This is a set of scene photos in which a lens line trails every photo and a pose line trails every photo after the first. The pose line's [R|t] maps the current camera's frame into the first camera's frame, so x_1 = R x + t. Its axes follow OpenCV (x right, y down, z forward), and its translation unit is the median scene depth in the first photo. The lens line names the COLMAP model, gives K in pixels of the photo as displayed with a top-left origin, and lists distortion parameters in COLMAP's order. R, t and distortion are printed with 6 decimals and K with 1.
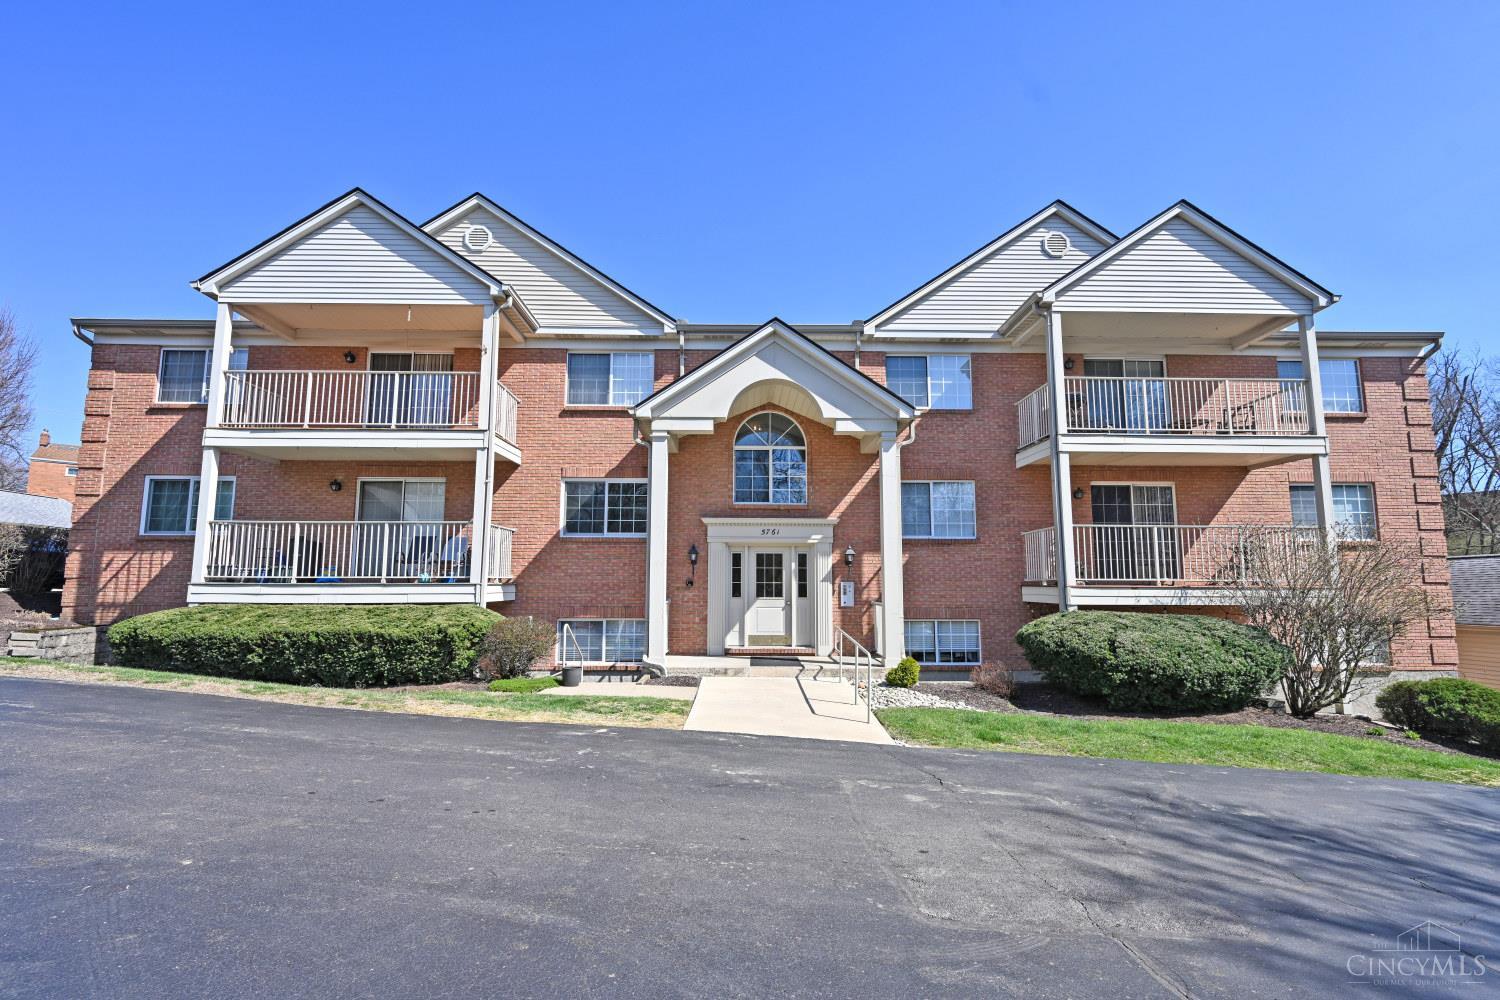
lens RADIAL K [[649.3, 0, 757.6], [0, 649.3, 499.2], [0, 0, 1]] dist [-0.000500, -0.000220]
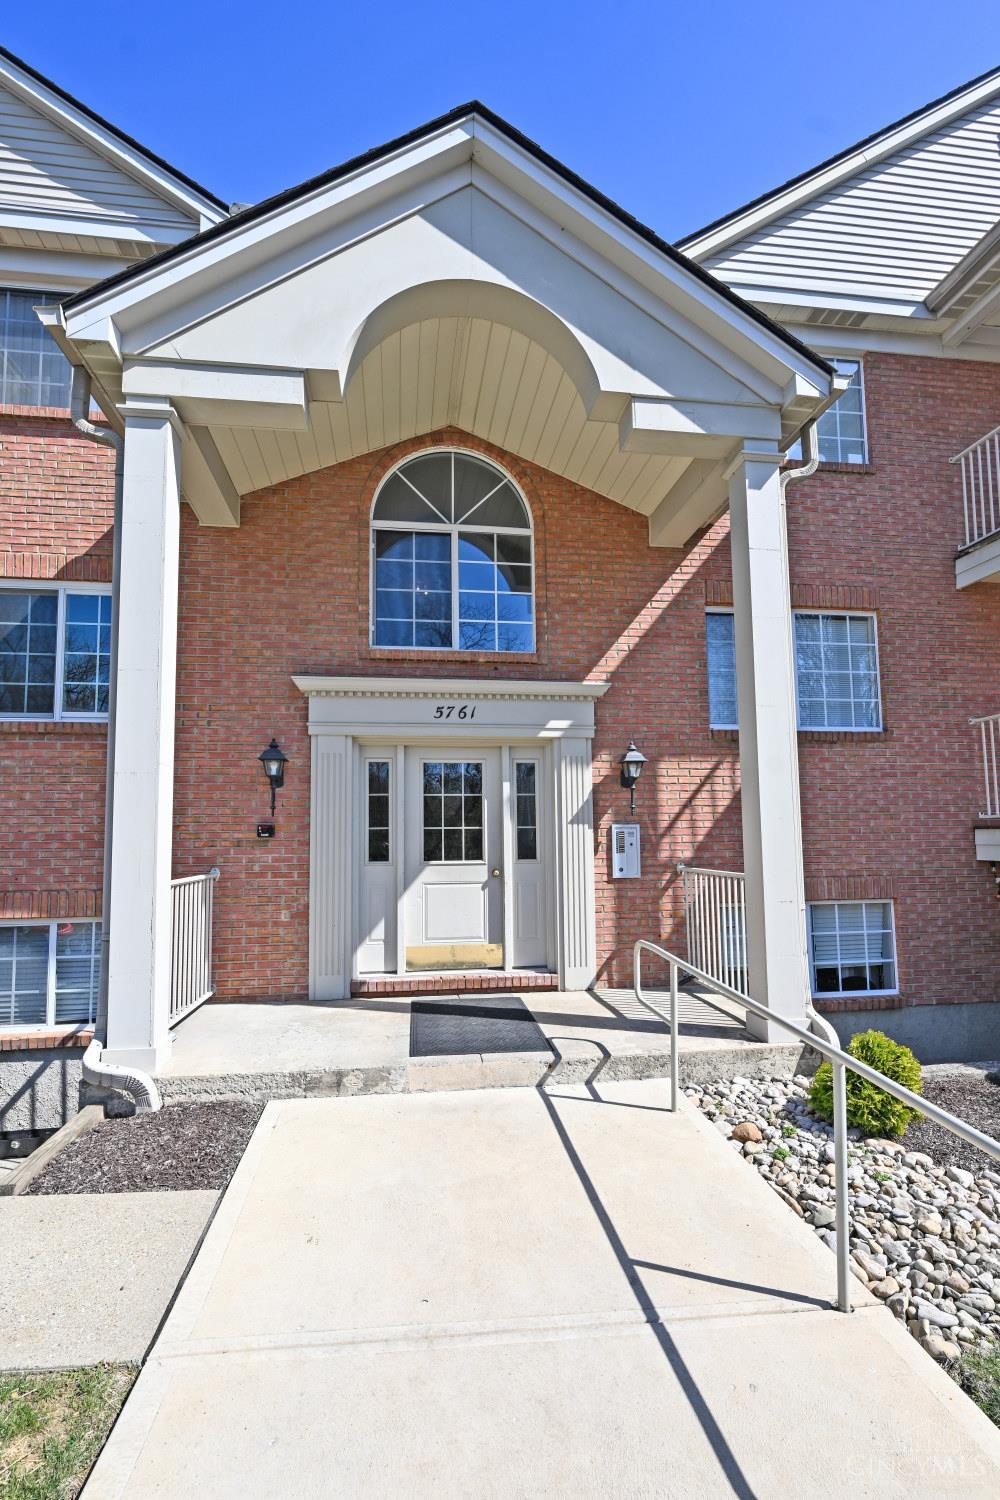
lens RADIAL K [[649.3, 0, 481.7], [0, 649.3, 778.0], [0, 0, 1]] dist [-0.000500, -0.000220]
pose [[0.995597, -0.004958, 0.093601, -0.003963], [0.001407, 0.999278, 0.037969, 0.078244], [-0.093722, -0.037670, 0.994886, 0.560812]]
